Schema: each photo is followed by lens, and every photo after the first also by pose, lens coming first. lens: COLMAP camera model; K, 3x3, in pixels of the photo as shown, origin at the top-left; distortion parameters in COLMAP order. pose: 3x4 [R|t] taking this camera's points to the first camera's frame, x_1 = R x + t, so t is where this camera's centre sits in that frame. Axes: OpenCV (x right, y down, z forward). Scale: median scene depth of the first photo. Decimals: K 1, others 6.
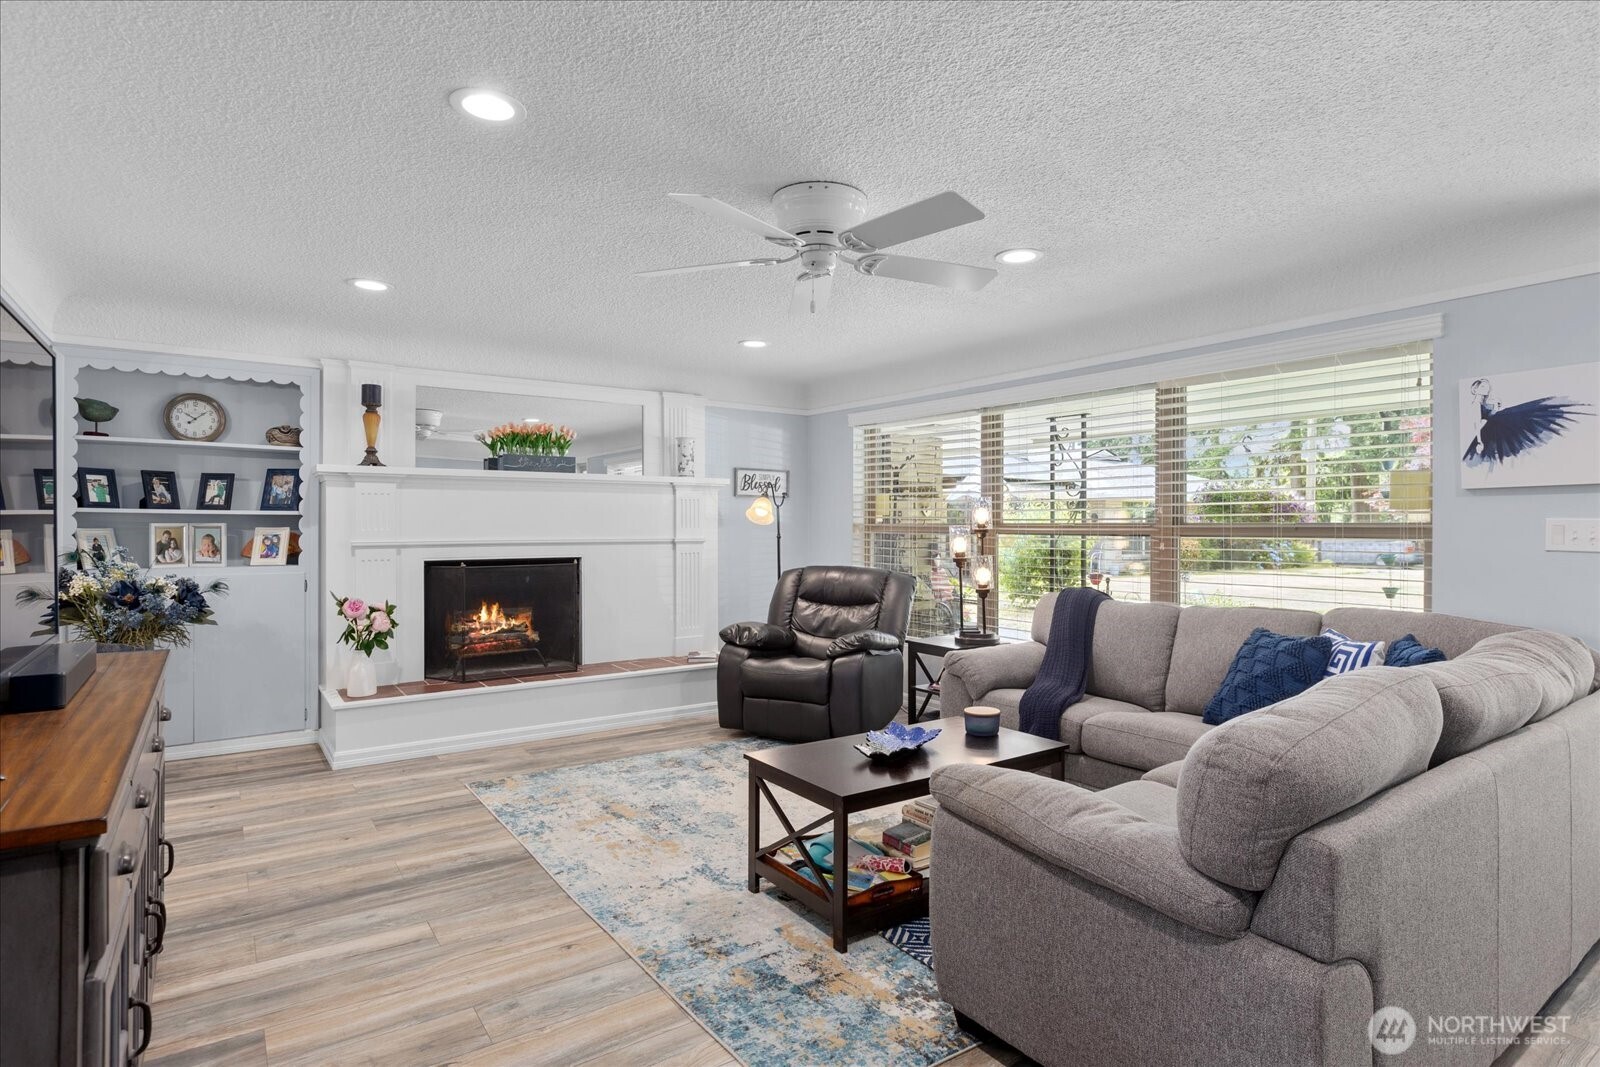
lens RADIAL K [[870.6, 0, 806.1], [0, 870.6, 523.5], [0, 0, 1]] dist [0.002140, 0.000844]
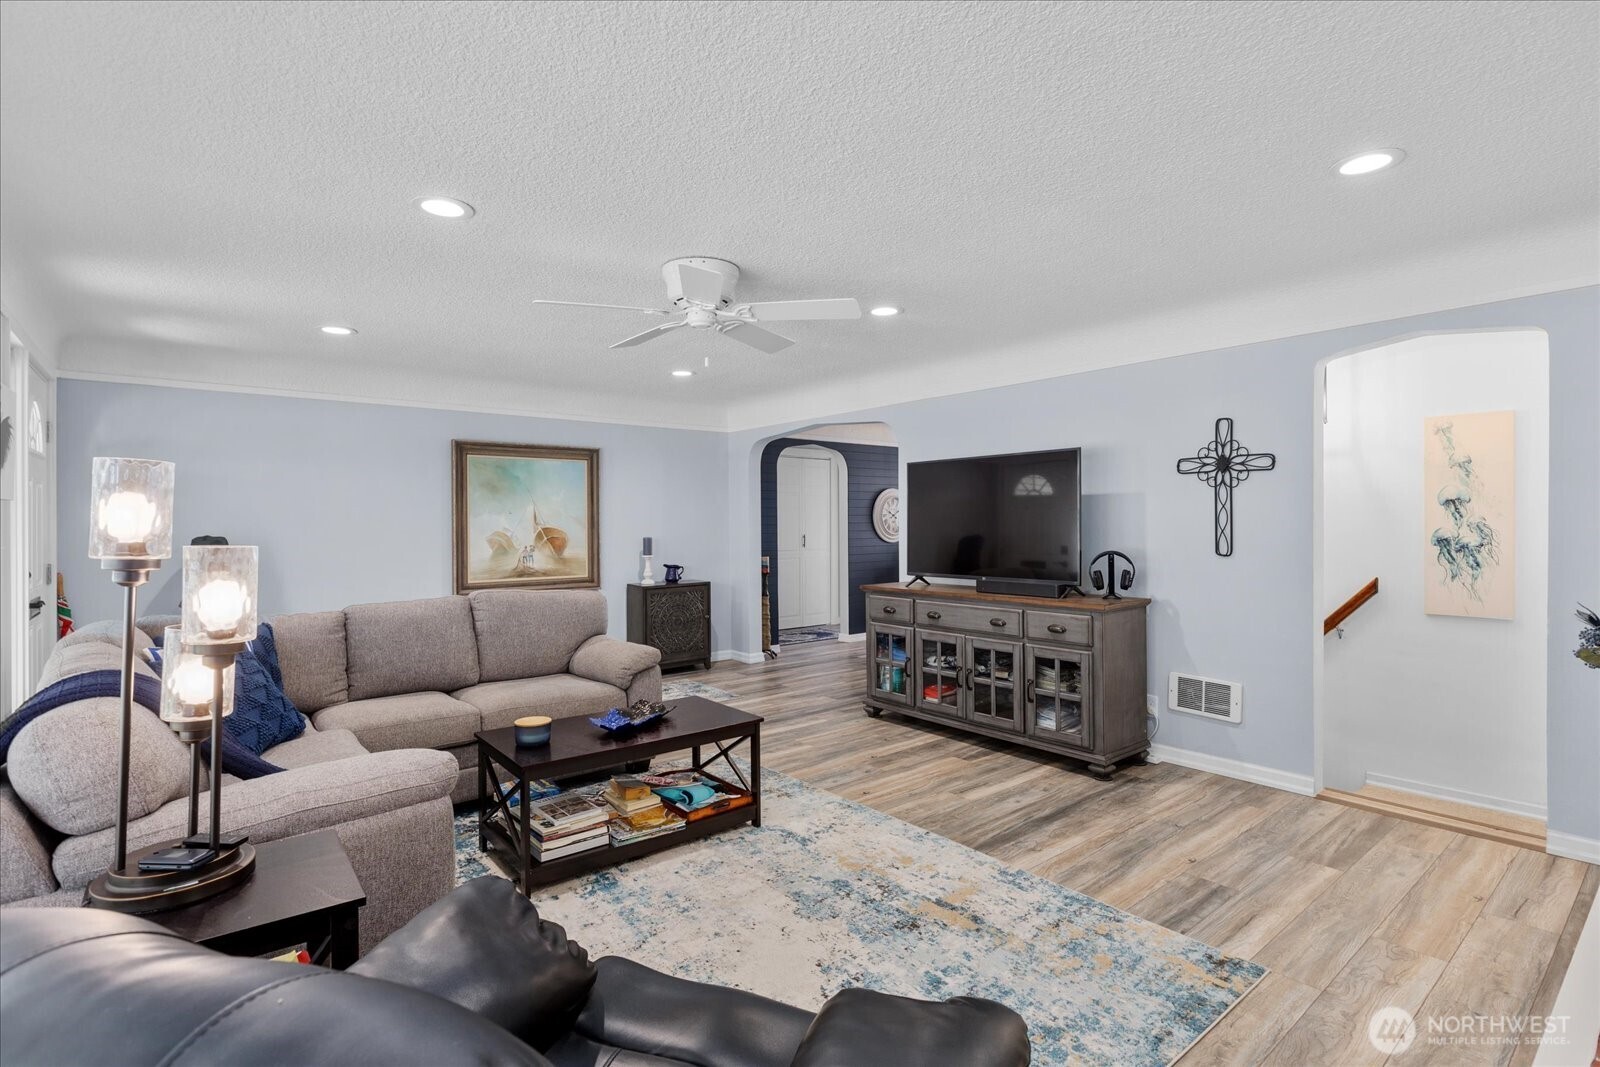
lens RADIAL K [[757.7, 0, 790.9], [0, 757.7, 531.5], [0, 0, 1]] dist [-0.002756, -0.000024]
pose [[-0.998172, 0.008213, -0.059875, -0.032101], [0.007700, 0.999932, 0.008796, -0.008075], [0.059943, 0.008319, -0.998167, 1.399019]]
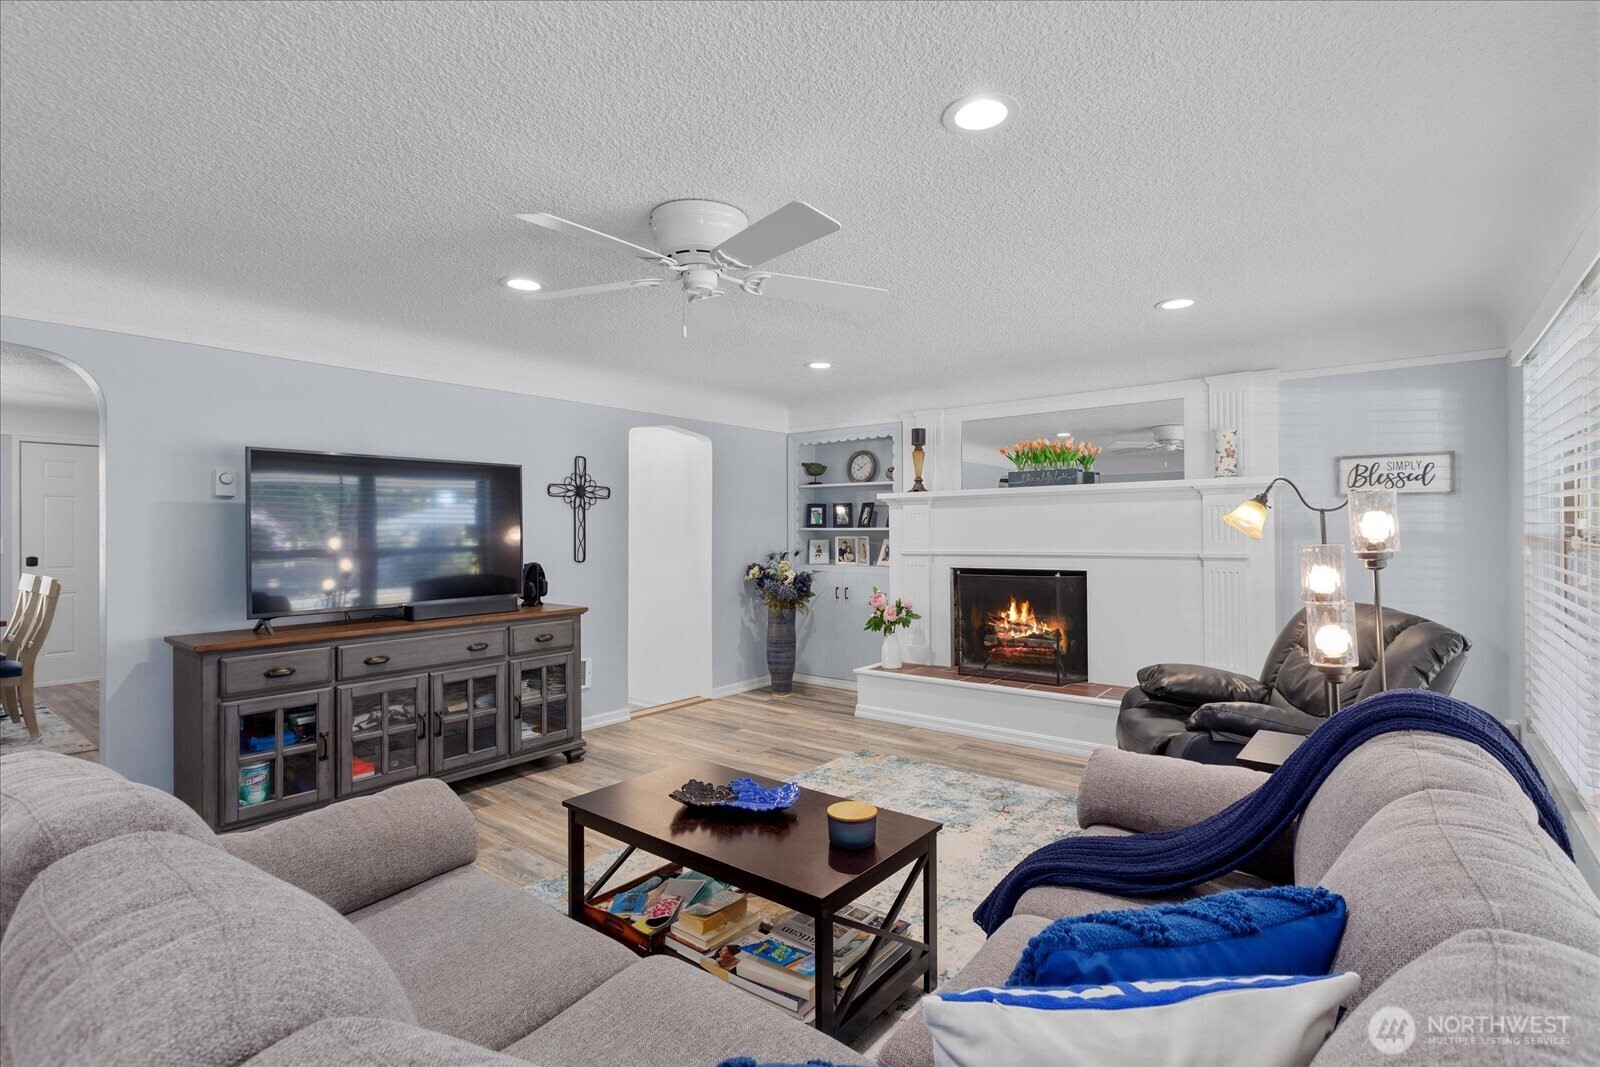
lens RADIAL K [[757.7, 0, 805.4], [0, 757.7, 532.5], [0, 0, 1]] dist [-0.002756, -0.000024]
pose [[0.269550, -0.001284, -0.962986, 0.586056], [0.010926, 0.999939, 0.001725, -0.010990], [0.962924, -0.010987, 0.269547, 0.594560]]
